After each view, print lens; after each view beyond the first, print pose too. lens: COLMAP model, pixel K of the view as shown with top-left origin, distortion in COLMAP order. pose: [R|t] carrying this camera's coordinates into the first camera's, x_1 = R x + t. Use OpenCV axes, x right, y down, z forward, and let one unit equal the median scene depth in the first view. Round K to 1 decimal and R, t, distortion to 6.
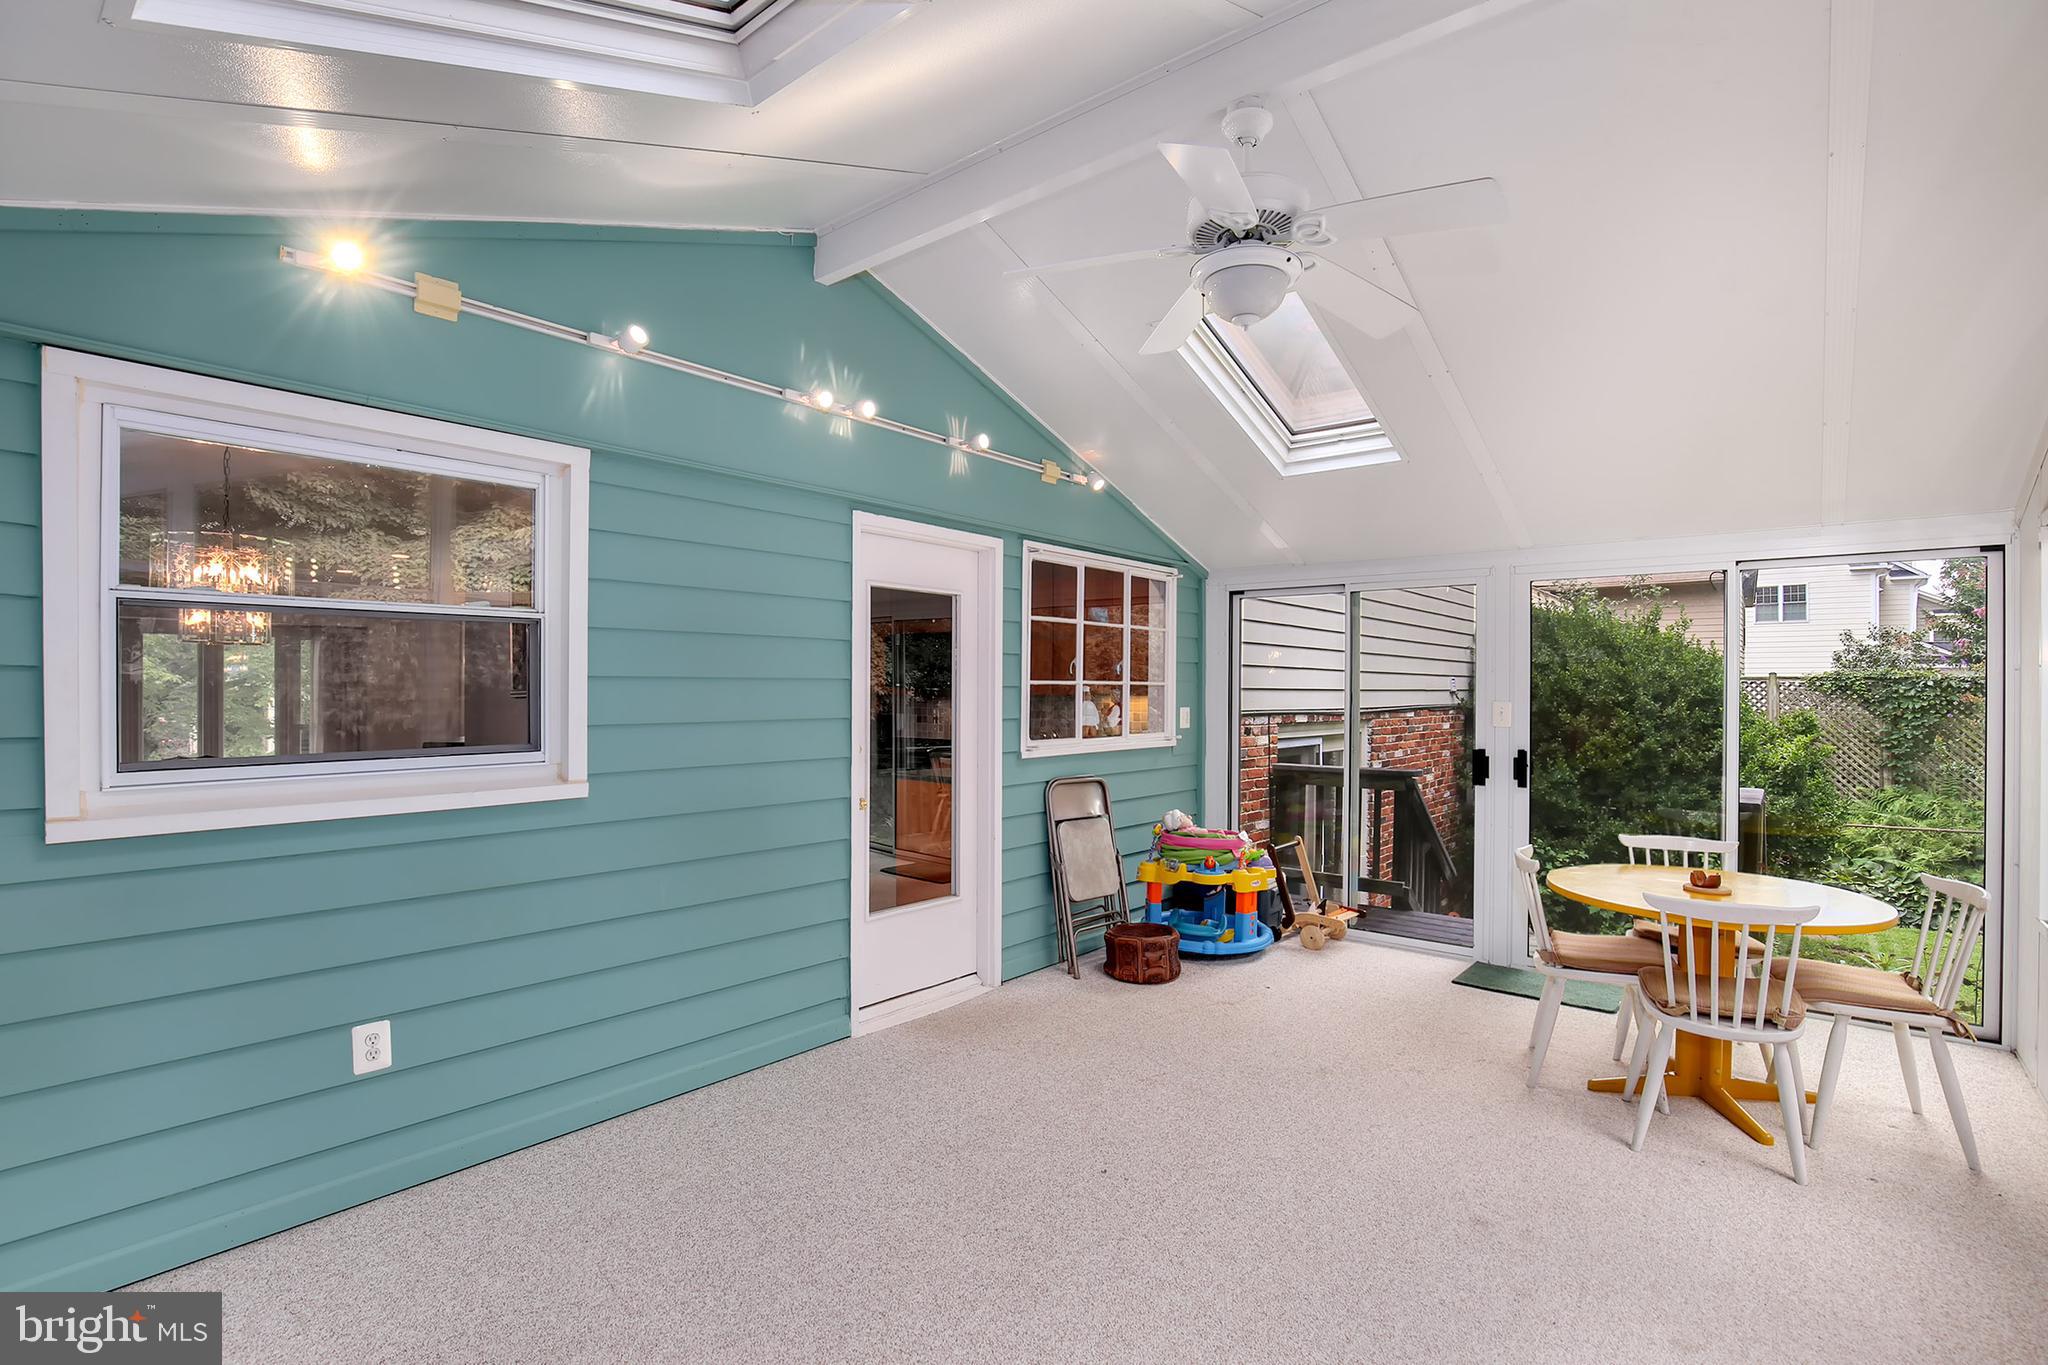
lens RADIAL K [[962.4, 0, 1032.4], [0, 962.4, 678.9], [0, 0, 1]] dist [-0.017533, -0.000165]
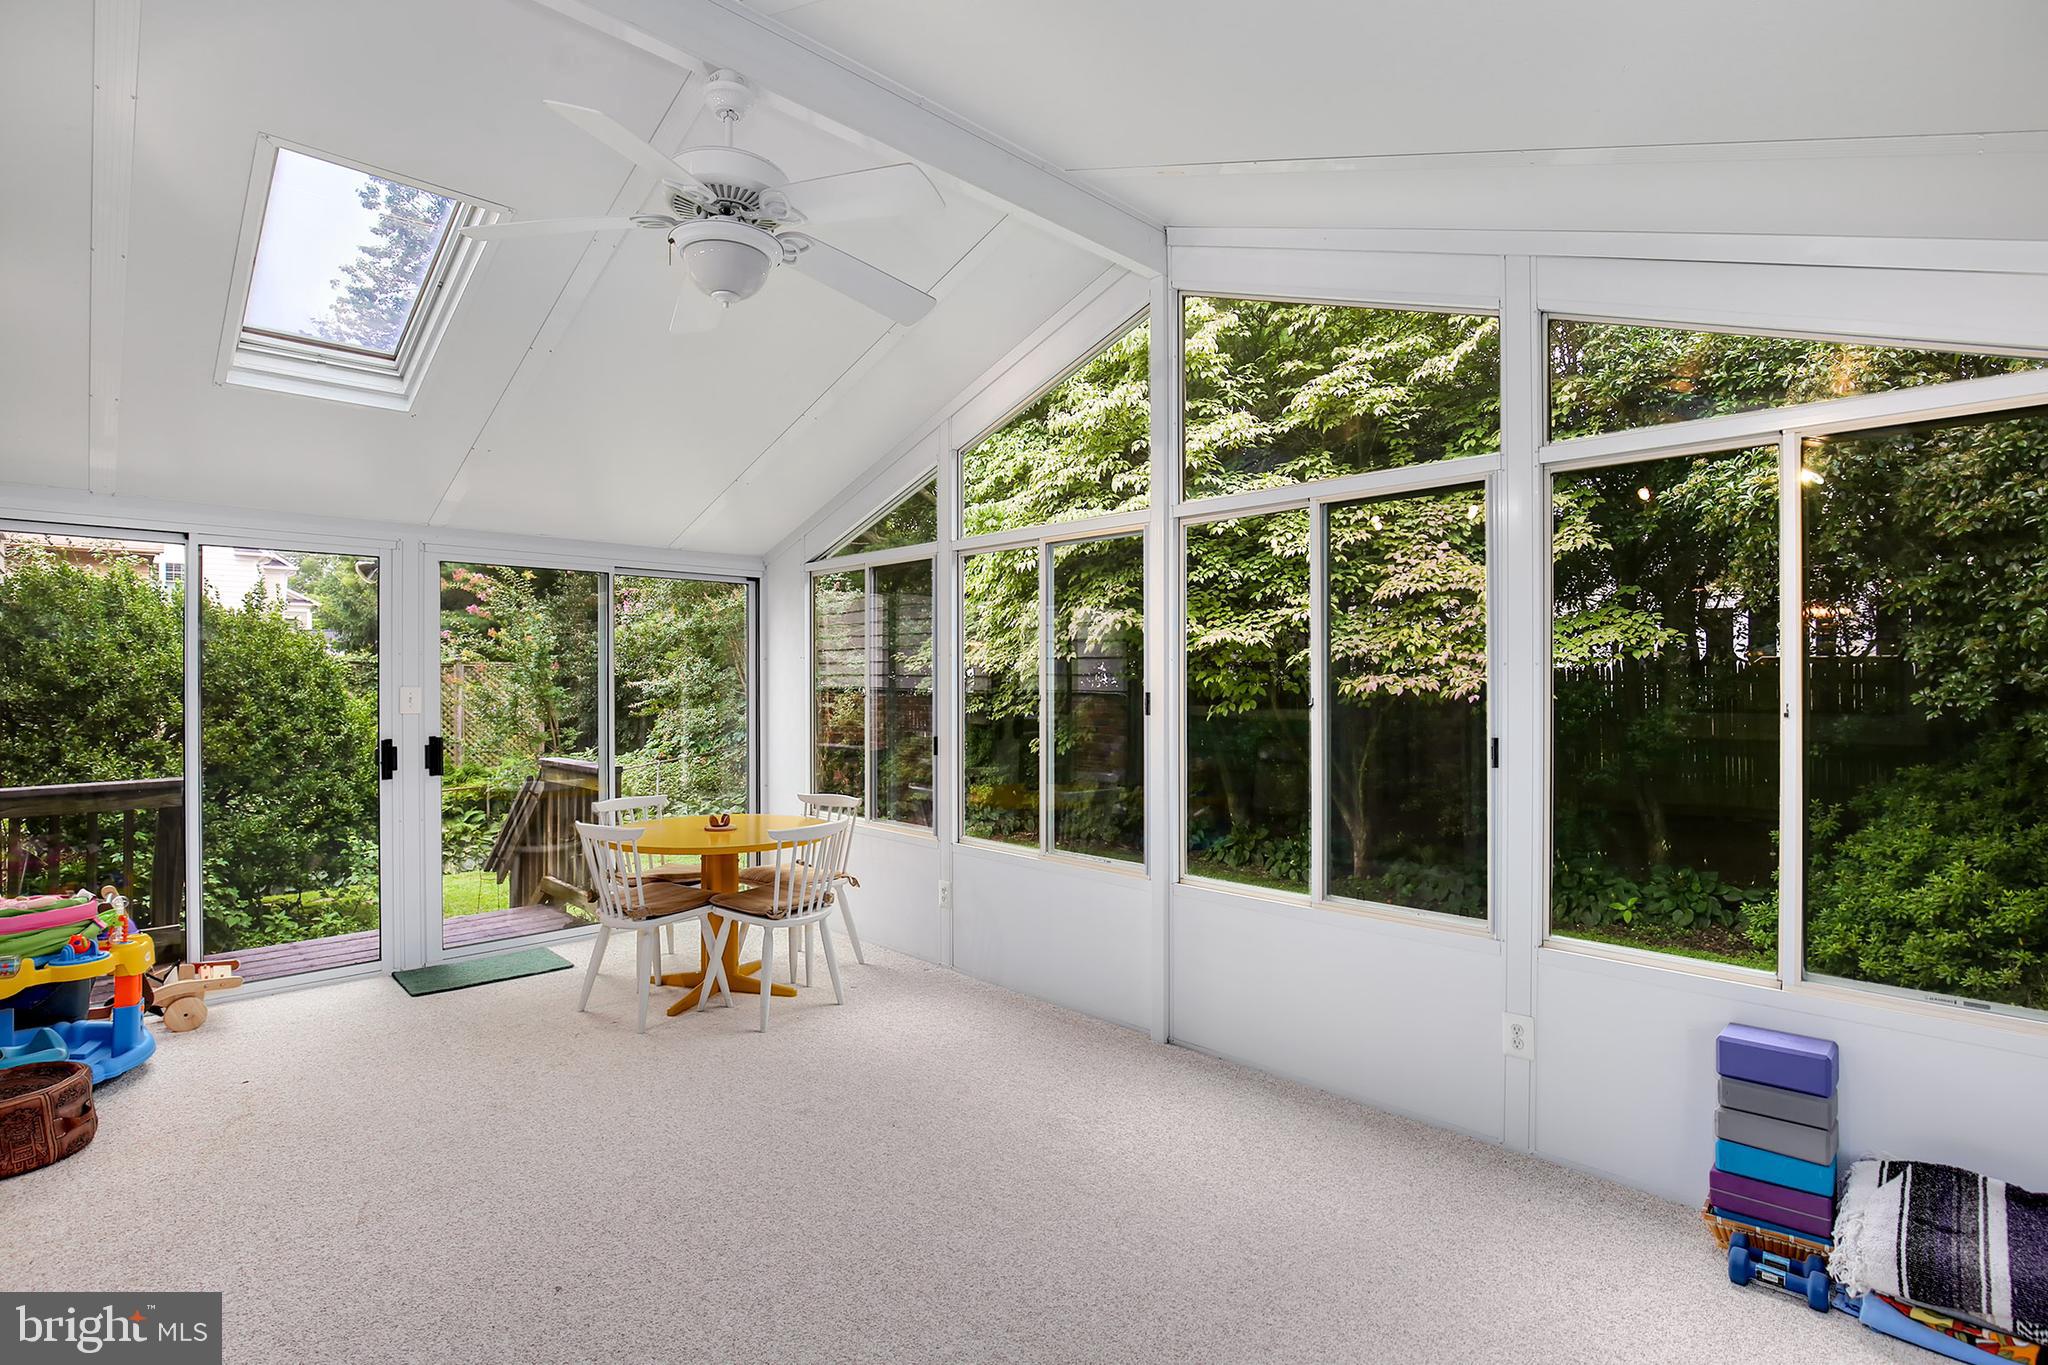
lens RADIAL K [[962.4, 0, 1032.4], [0, 962.4, 678.9], [0, 0, 1]] dist [-0.017533, -0.000165]
pose [[0.115532, -0.007711, 0.993274, -0.384323], [-0.009892, 0.999911, 0.008913, 0.002133], [-0.993254, -0.010855, 0.115446, 0.313131]]
